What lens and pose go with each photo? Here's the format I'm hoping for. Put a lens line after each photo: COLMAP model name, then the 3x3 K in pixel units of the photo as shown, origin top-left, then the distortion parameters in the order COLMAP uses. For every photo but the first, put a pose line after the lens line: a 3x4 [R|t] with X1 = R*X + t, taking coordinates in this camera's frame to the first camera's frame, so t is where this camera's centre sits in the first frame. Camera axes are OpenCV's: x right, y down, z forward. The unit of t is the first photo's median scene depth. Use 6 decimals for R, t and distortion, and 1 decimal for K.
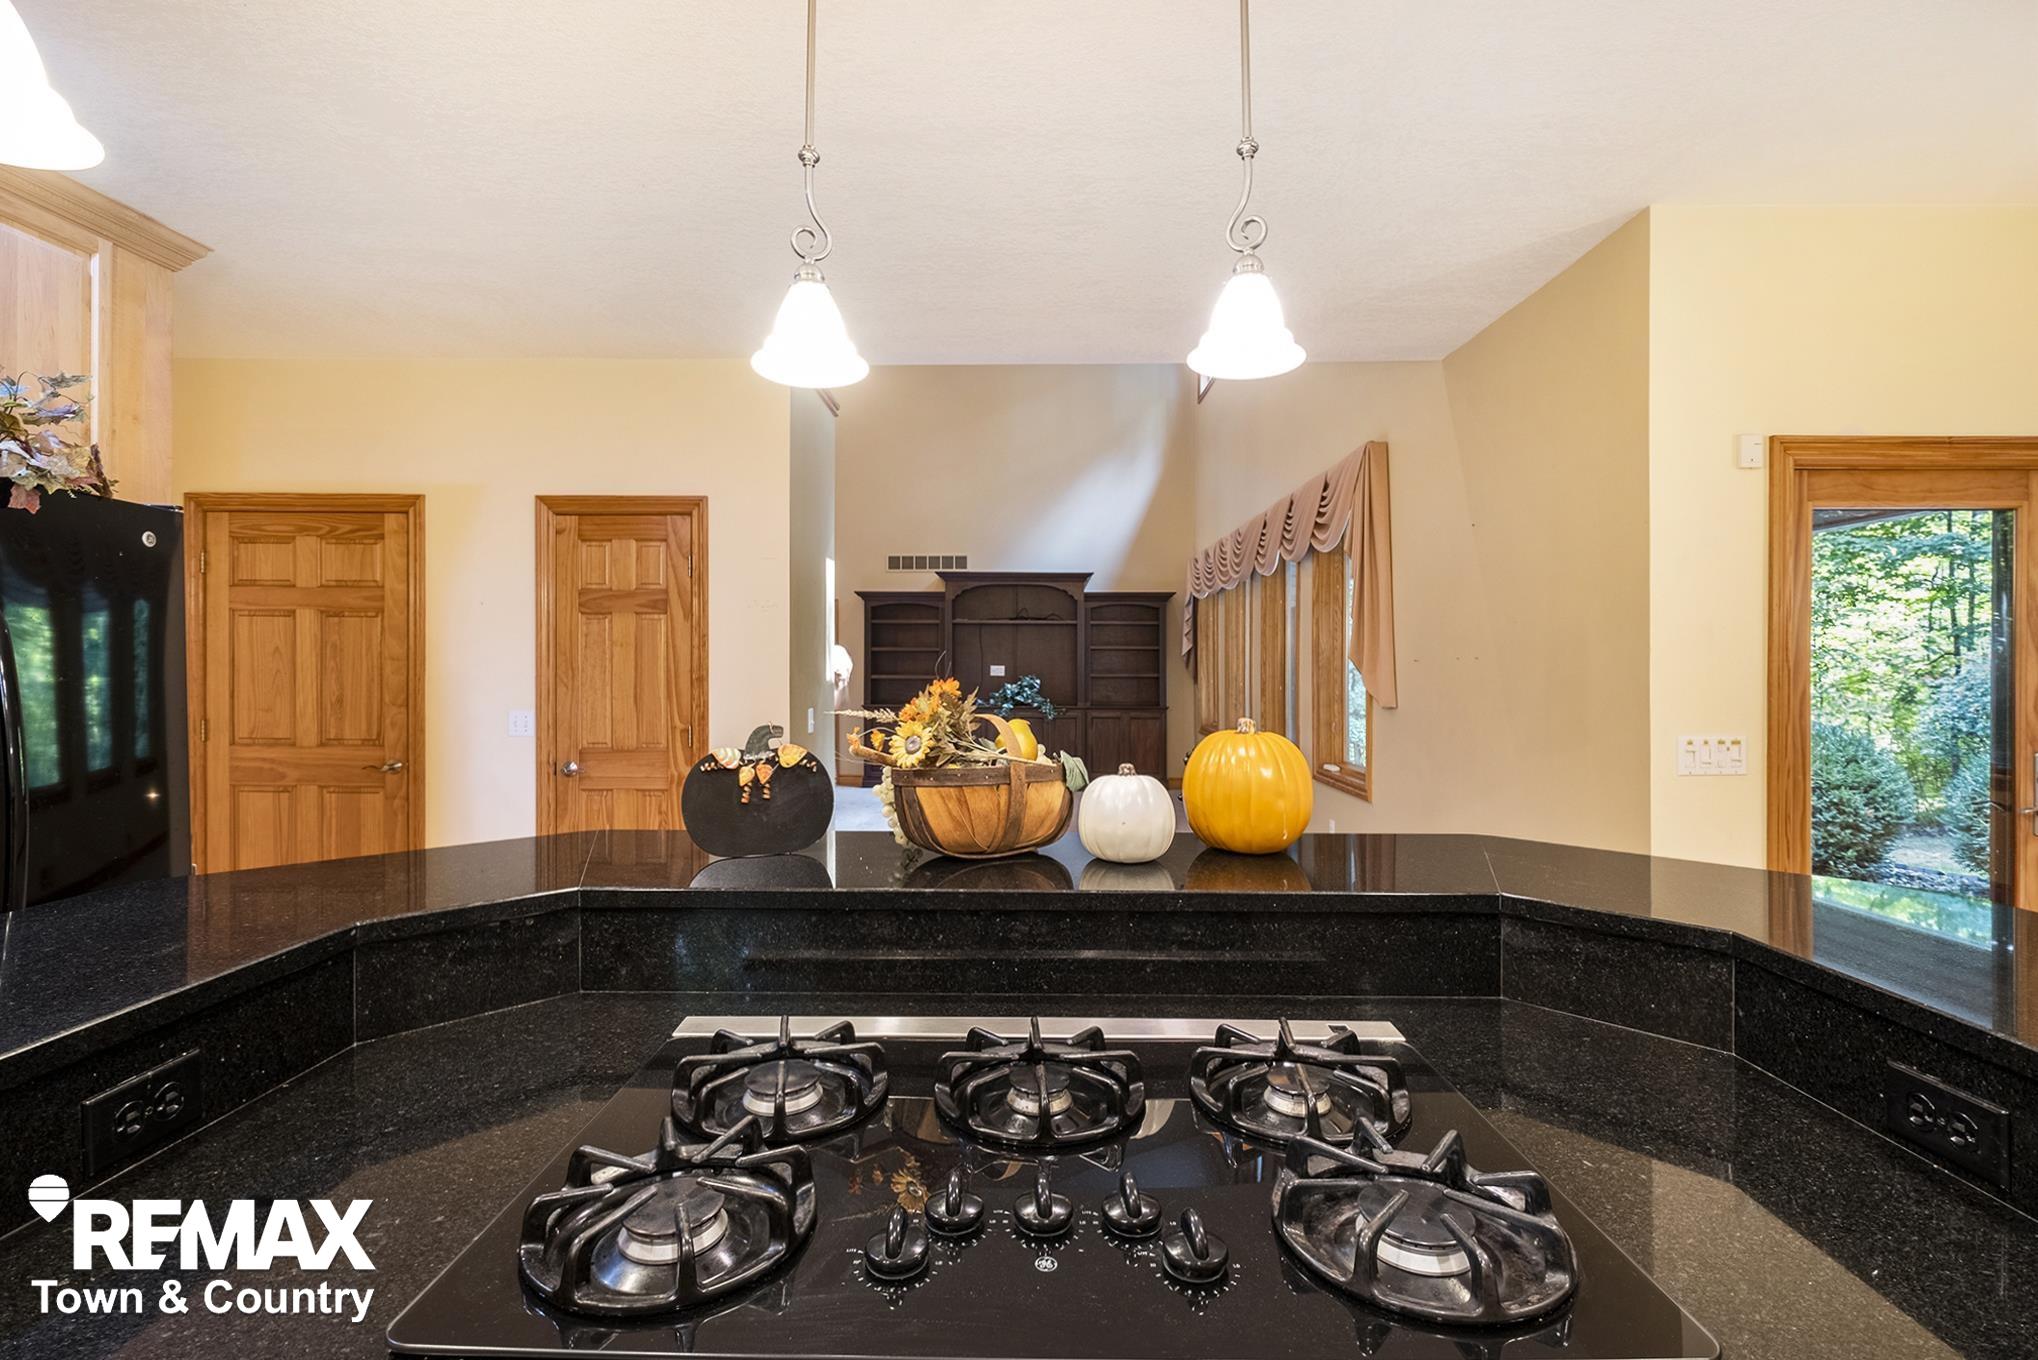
lens RADIAL K [[919.3, 0, 1017.6], [0, 919.3, 678.6], [0, 0, 1]] dist [0.002243, -0.004703]
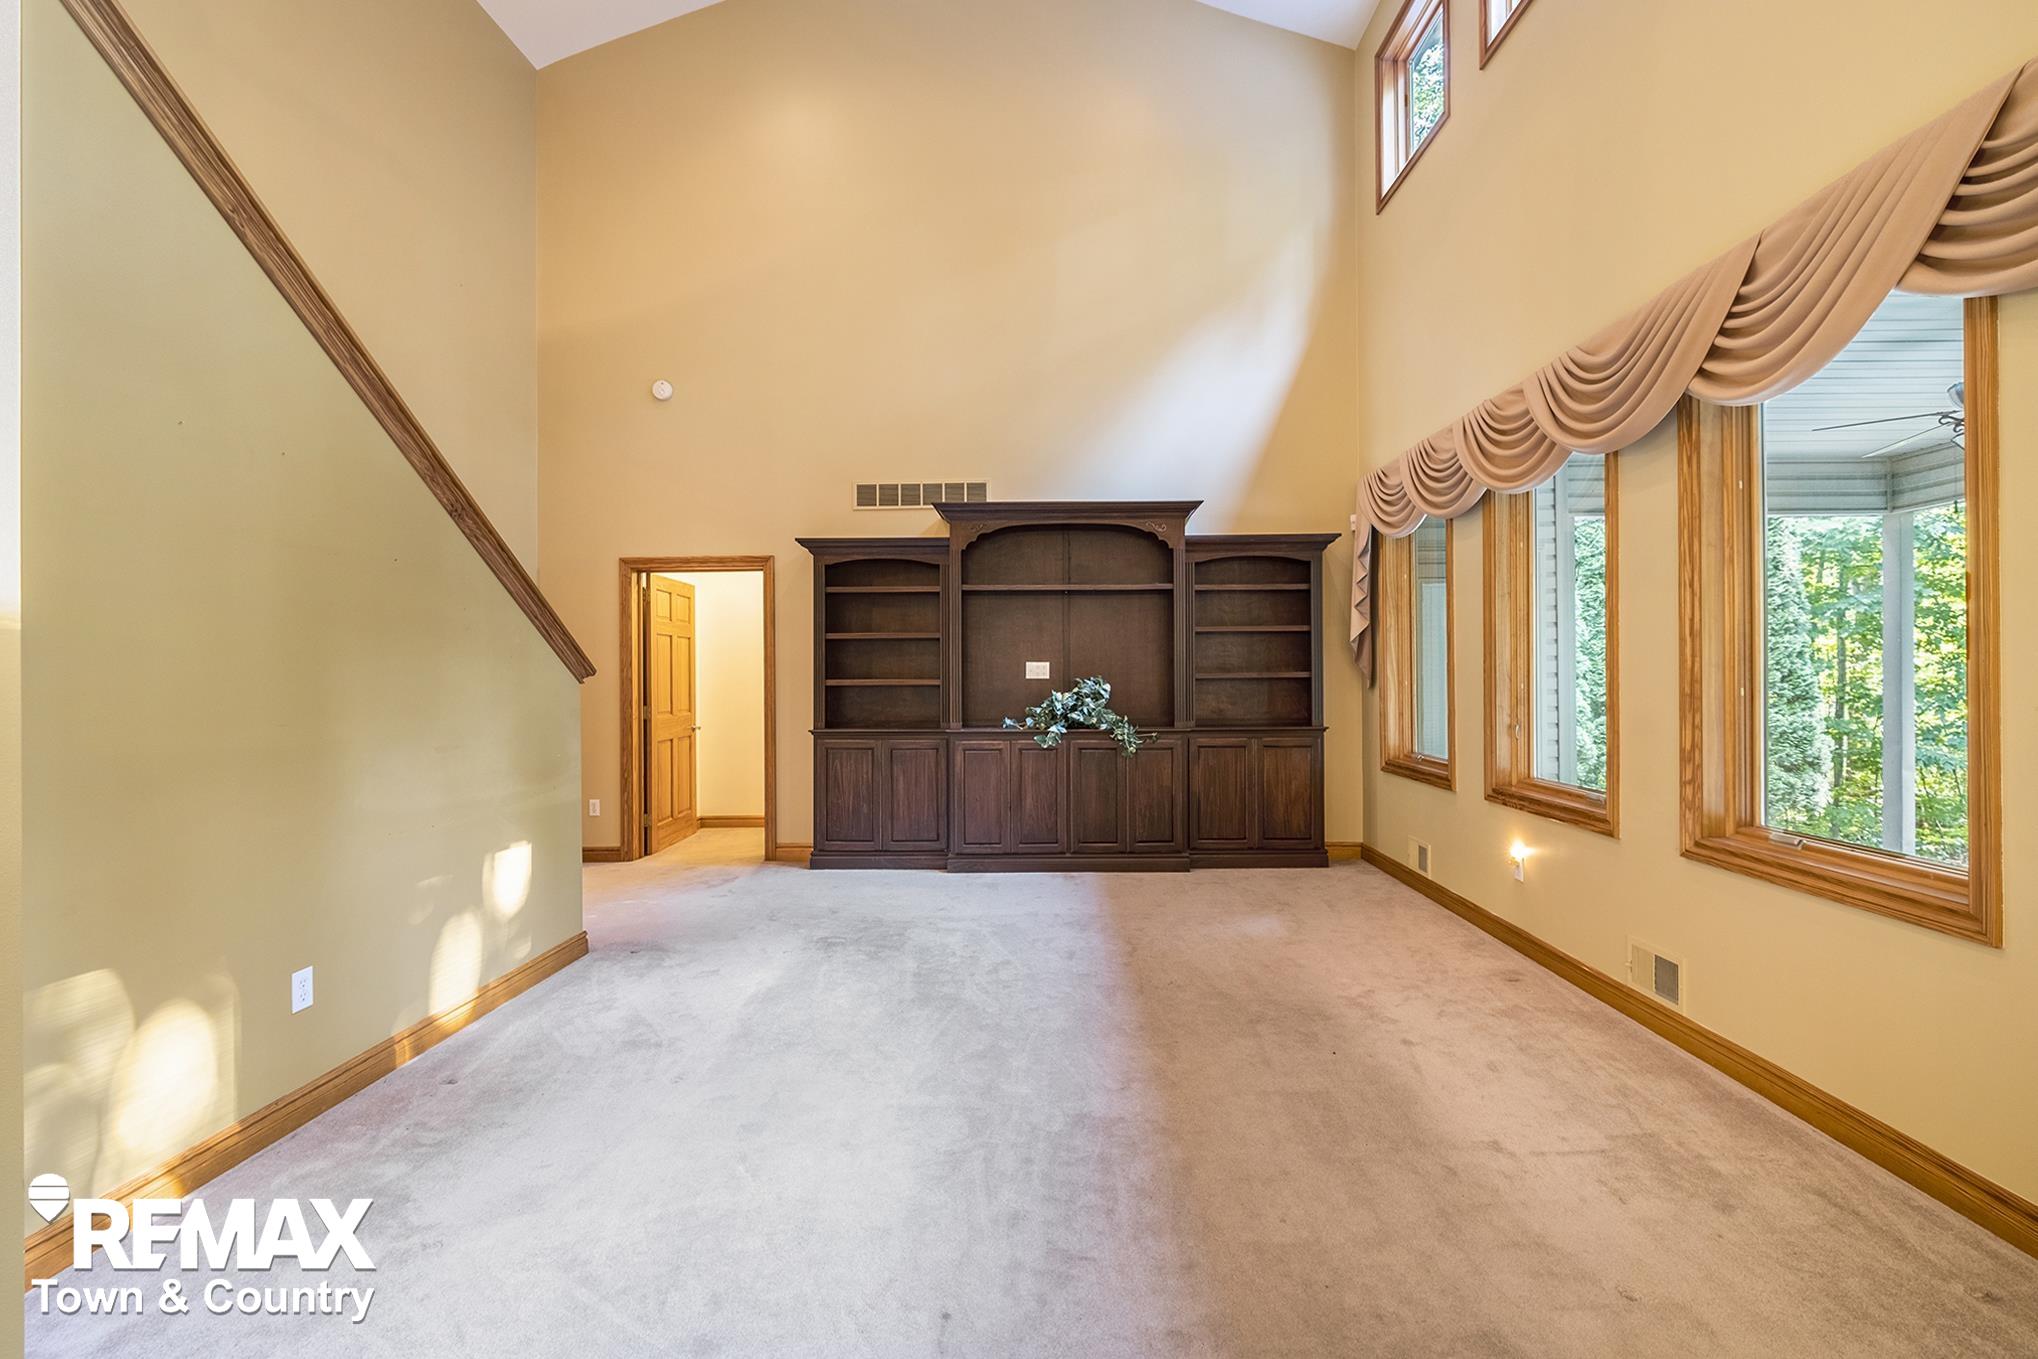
lens RADIAL K [[888.1, 0, 1028.8], [0, 888.1, 671.0], [0, 0, 1]] dist [0.004397, -0.000303]
pose [[0.999928, -0.011682, 0.002571, -0.030252], [0.011699, 0.999908, -0.006845, -0.004058], [-0.002491, 0.006874, 0.999973, 0.424094]]
